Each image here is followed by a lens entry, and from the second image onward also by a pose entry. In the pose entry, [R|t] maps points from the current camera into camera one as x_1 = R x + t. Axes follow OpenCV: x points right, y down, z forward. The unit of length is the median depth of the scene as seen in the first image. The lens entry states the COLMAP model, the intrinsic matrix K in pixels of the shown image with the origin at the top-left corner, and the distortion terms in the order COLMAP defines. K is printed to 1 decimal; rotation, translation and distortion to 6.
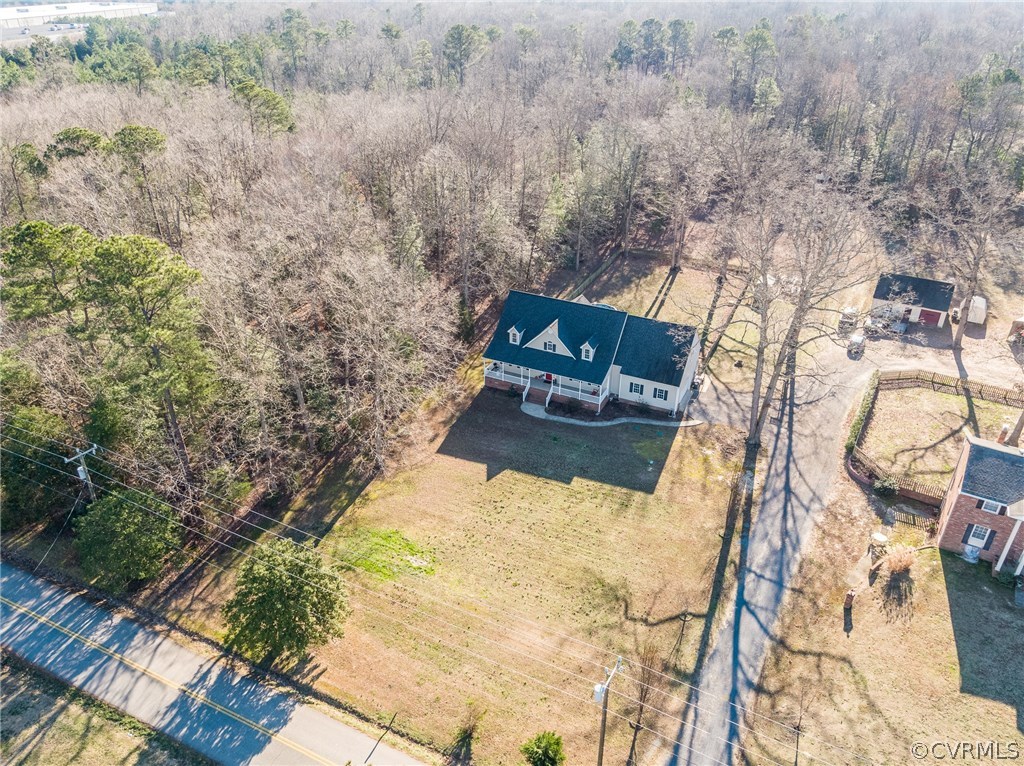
lens RADIAL K [[748.6, 0, 511.7], [0, 748.6, 374.3], [0, 0, 1]] dist [-0.006944, 0.014531]
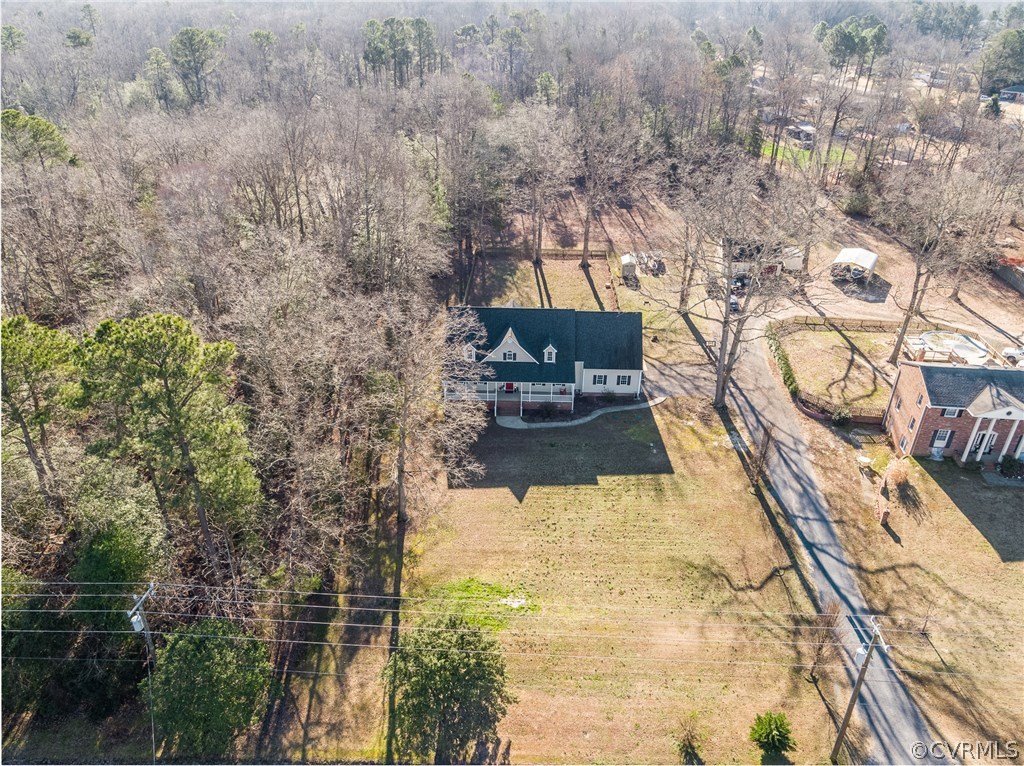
lens RADIAL K [[748.6, 0, 517.9], [0, 748.6, 376.5], [0, 0, 1]] dist [-0.006944, 0.014531]
pose [[0.907392, -0.199540, 0.369896, -0.383747], [0.197361, 0.979336, 0.044155, -0.064709], [-0.371063, 0.032937, 0.928023, 0.102832]]
